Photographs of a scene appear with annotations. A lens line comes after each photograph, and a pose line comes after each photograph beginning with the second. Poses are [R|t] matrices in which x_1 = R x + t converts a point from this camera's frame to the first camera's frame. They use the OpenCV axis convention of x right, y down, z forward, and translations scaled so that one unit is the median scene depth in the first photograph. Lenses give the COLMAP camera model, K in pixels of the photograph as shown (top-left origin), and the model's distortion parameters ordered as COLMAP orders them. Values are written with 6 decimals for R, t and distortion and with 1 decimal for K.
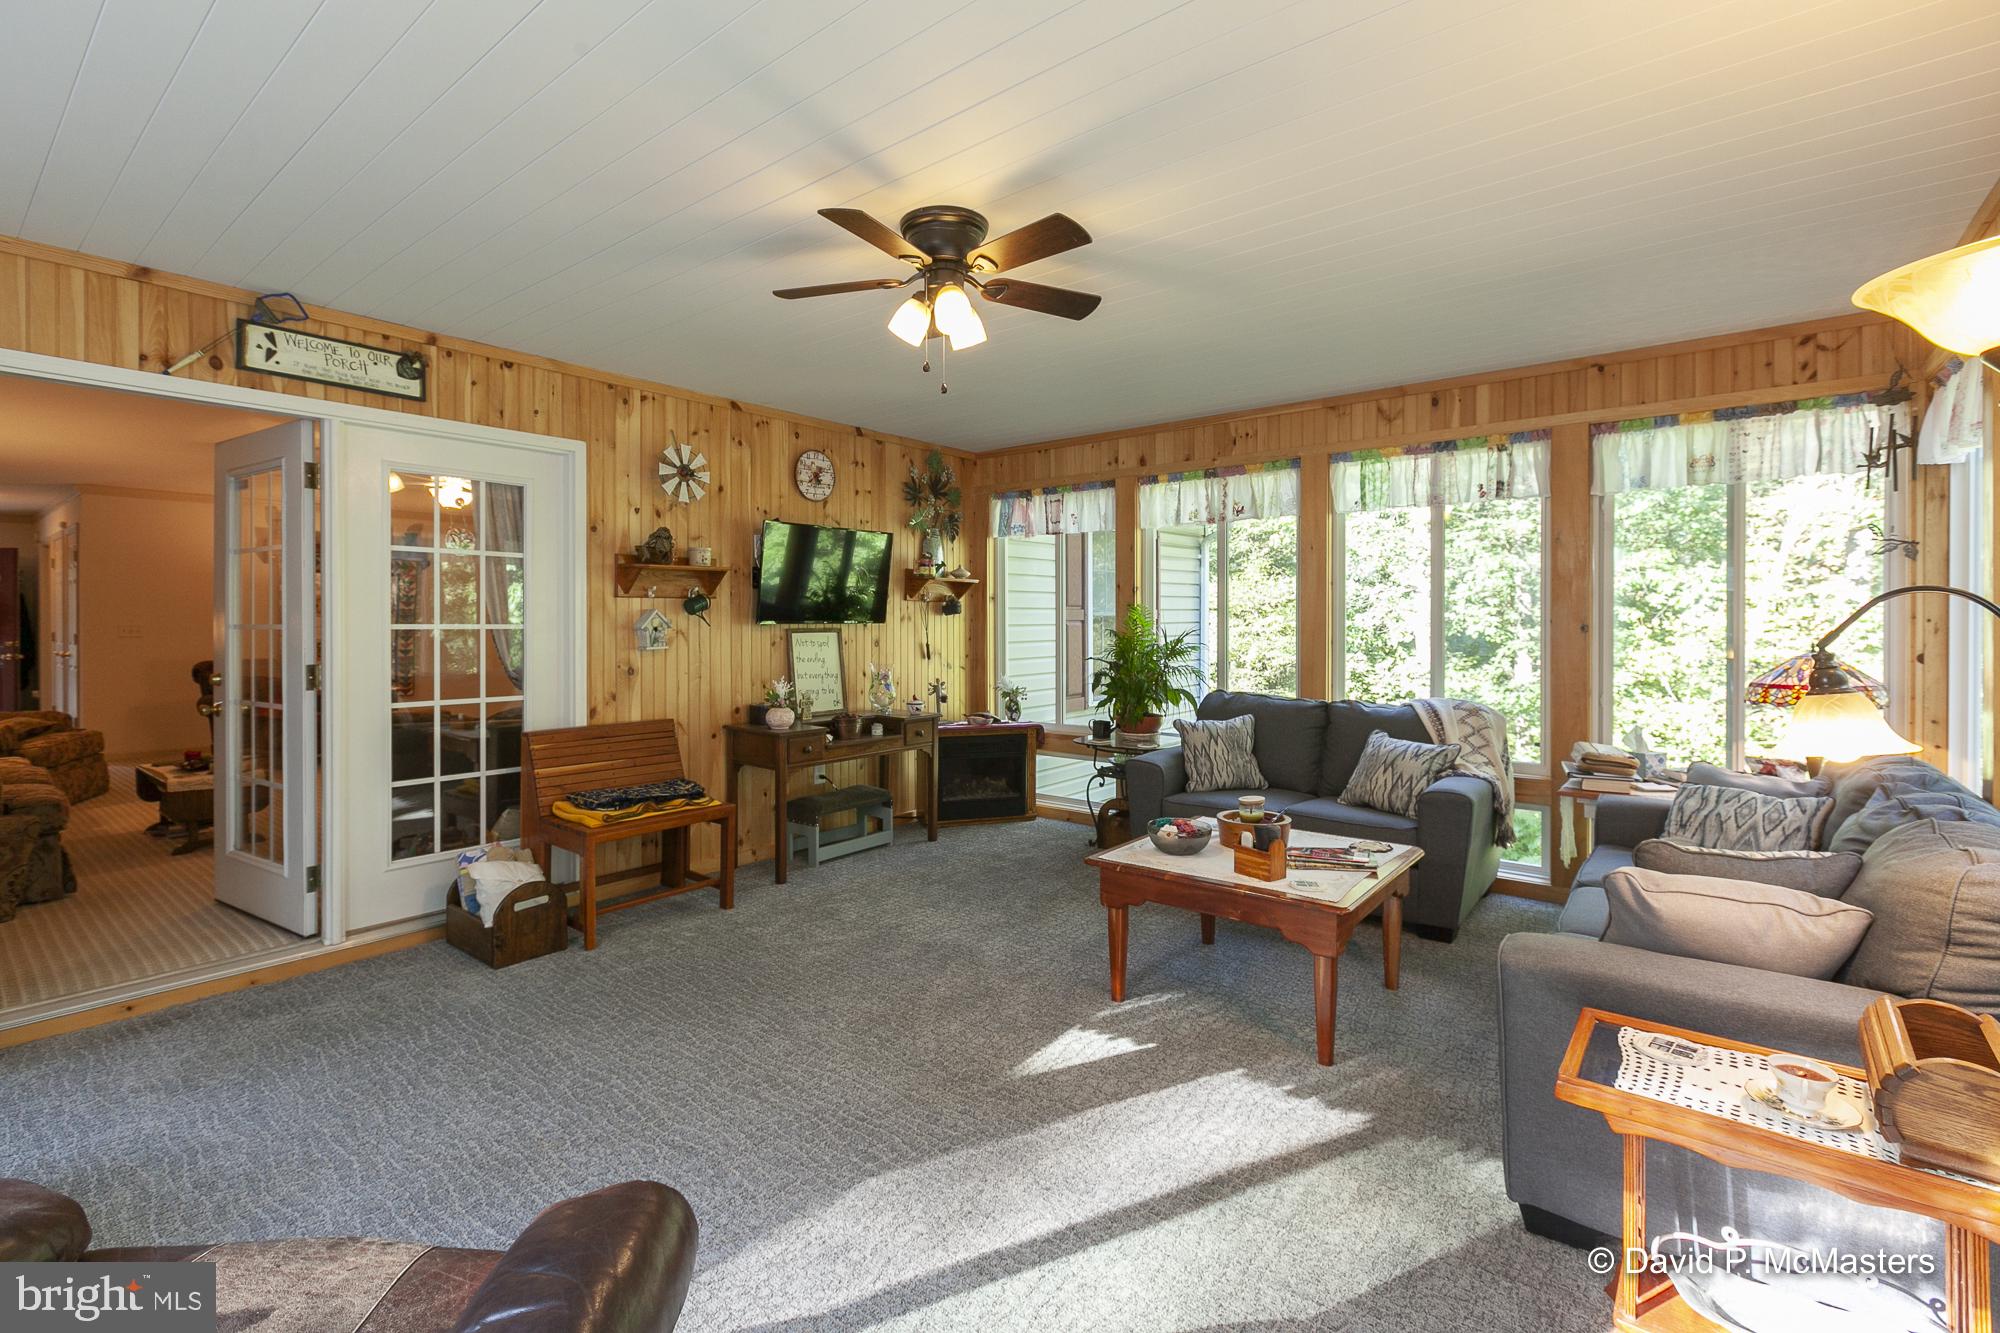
lens RADIAL K [[883.3, 0, 962.0], [0, 883.3, 640.1], [0, 0, 1]] dist [-0.002786, -0.000793]
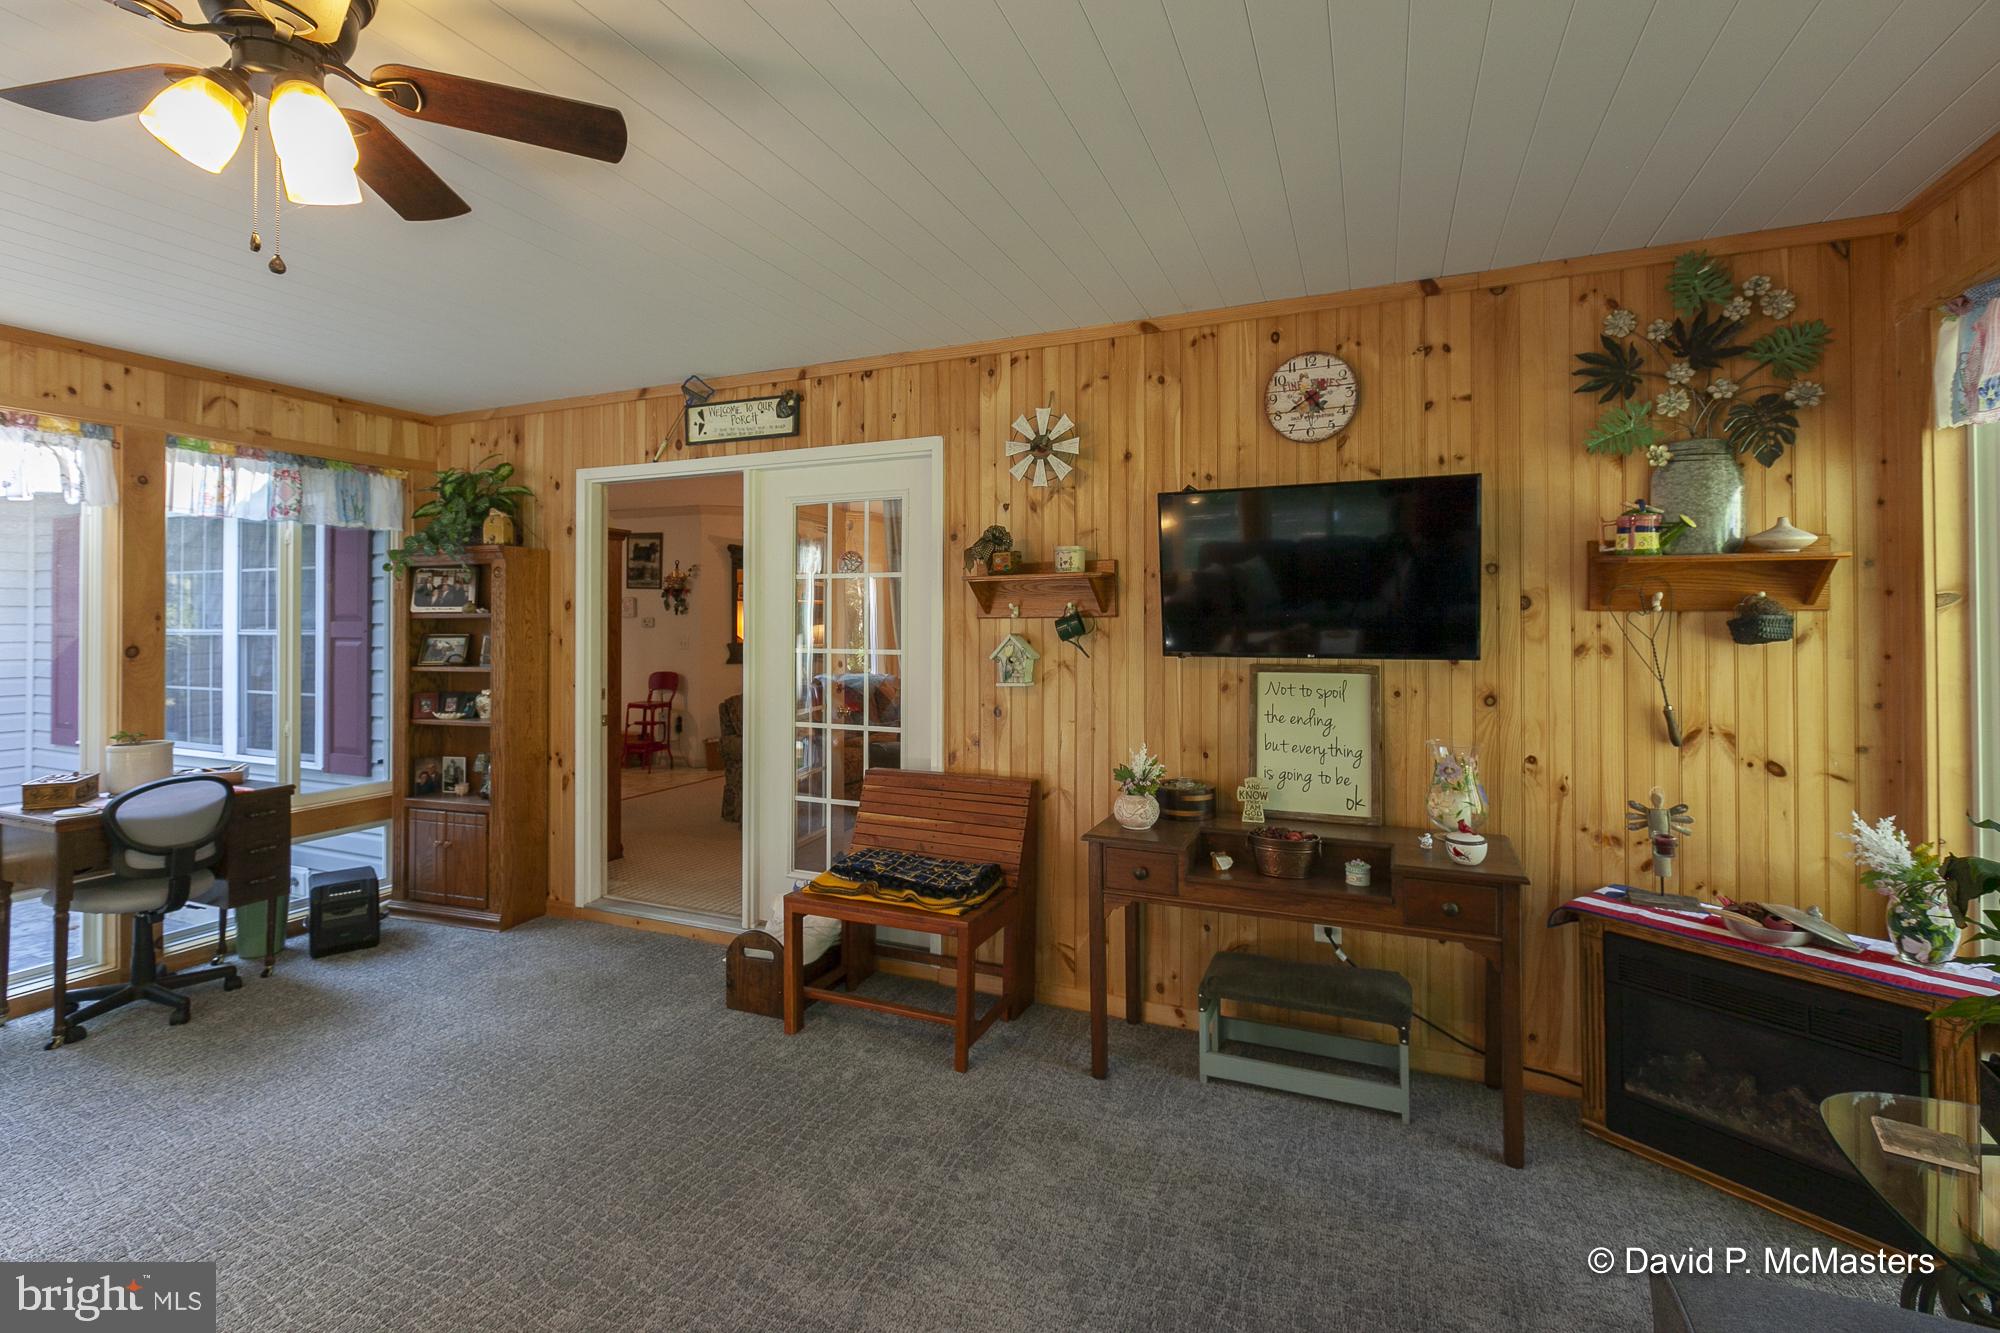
lens RADIAL K [[893.7, 0, 999.8], [0, 893.7, 615.5], [0, 0, 1]] dist [-0.001703, 0.000165]
pose [[0.290307, -0.005523, -0.956918, 0.369877], [-0.019933, 0.999731, -0.011817, -0.039136], [0.956726, 0.022505, 0.290119, 0.731598]]
